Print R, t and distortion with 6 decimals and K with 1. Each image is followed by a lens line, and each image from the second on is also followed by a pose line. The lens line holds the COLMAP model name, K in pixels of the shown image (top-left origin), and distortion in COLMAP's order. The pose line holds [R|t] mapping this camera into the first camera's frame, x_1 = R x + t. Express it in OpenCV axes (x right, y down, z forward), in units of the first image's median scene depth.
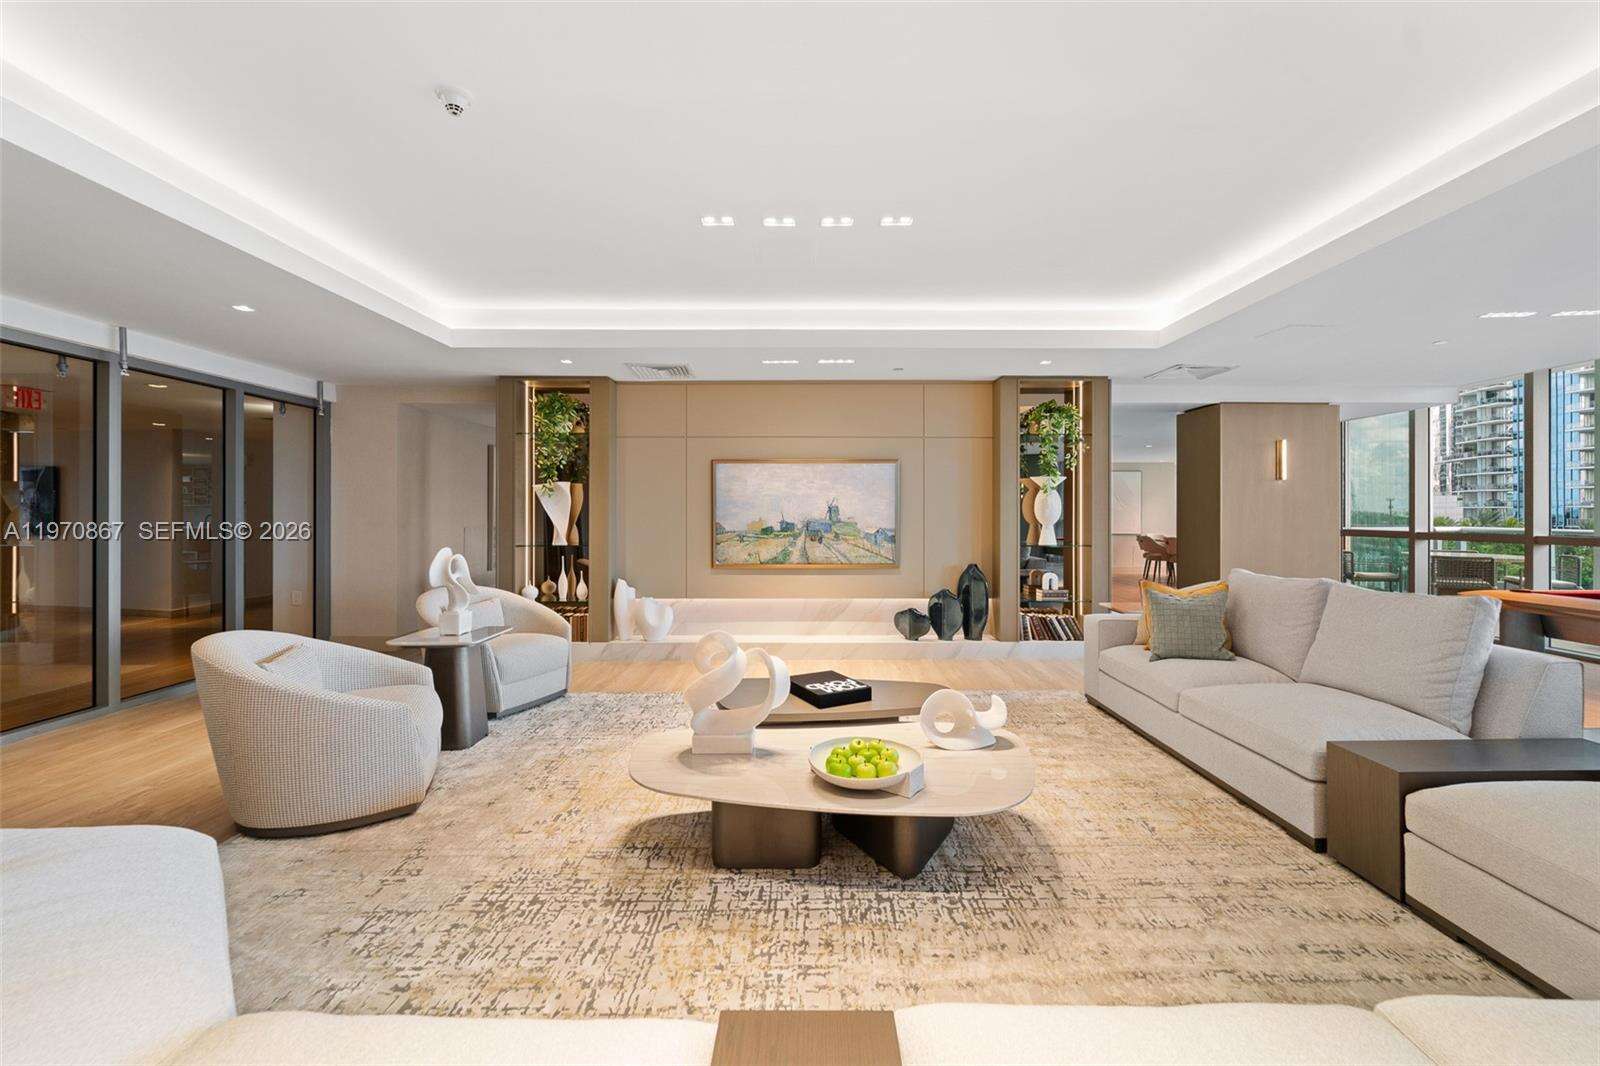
lens RADIAL K [[653.1, 0, 801.6], [0, 653.1, 517.0], [0, 0, 1]] dist [-0.002337, -0.000317]
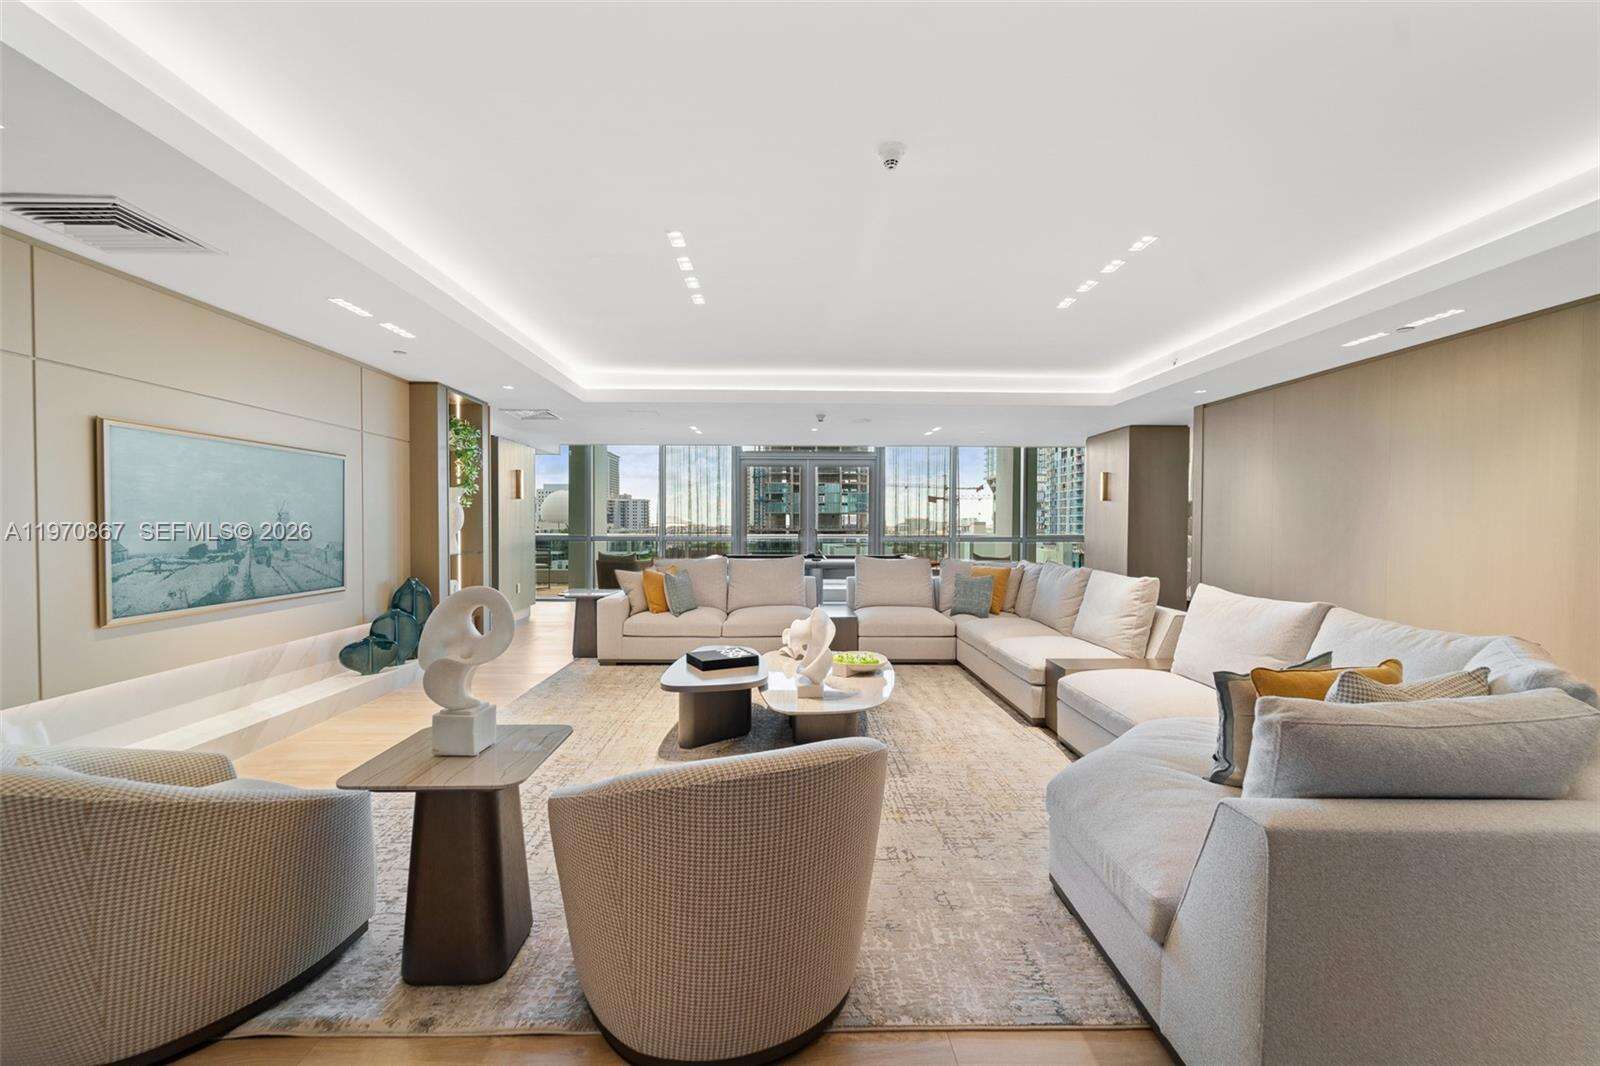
lens RADIAL K [[653.1, 0, 801.6], [0, 653.1, 517.0], [0, 0, 1]] dist [-0.002337, -0.000317]
pose [[-0.015762, 0.011183, 0.999813, -0.659729], [0.008526, 0.999903, -0.011050, 0.000772], [-0.999839, 0.008350, -0.015856, 0.454805]]
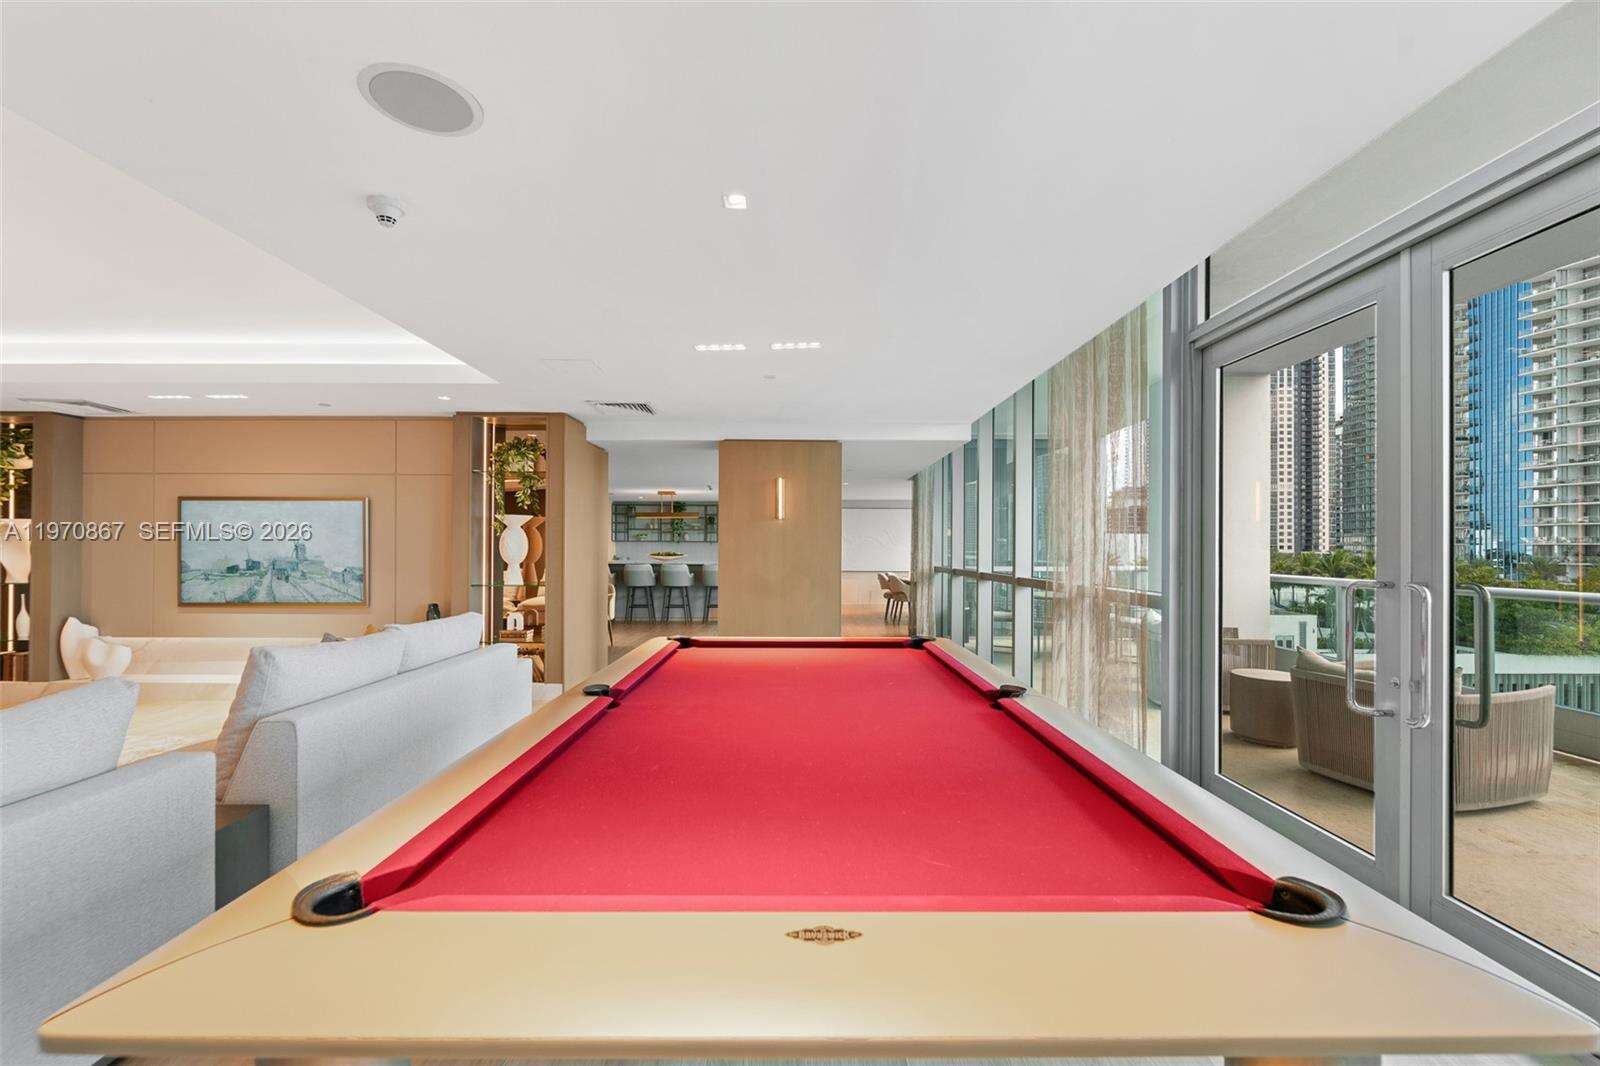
lens RADIAL K [[636.6, 0, 798.8], [0, 636.6, 552.9], [0, 0, 1]] dist [-0.000692, -0.000180]
pose [[0.999985, 0.003962, -0.003777, 0.802292], [-0.003950, 0.999987, 0.003233, -0.009922], [0.003790, -0.003218, 0.999988, 0.045591]]
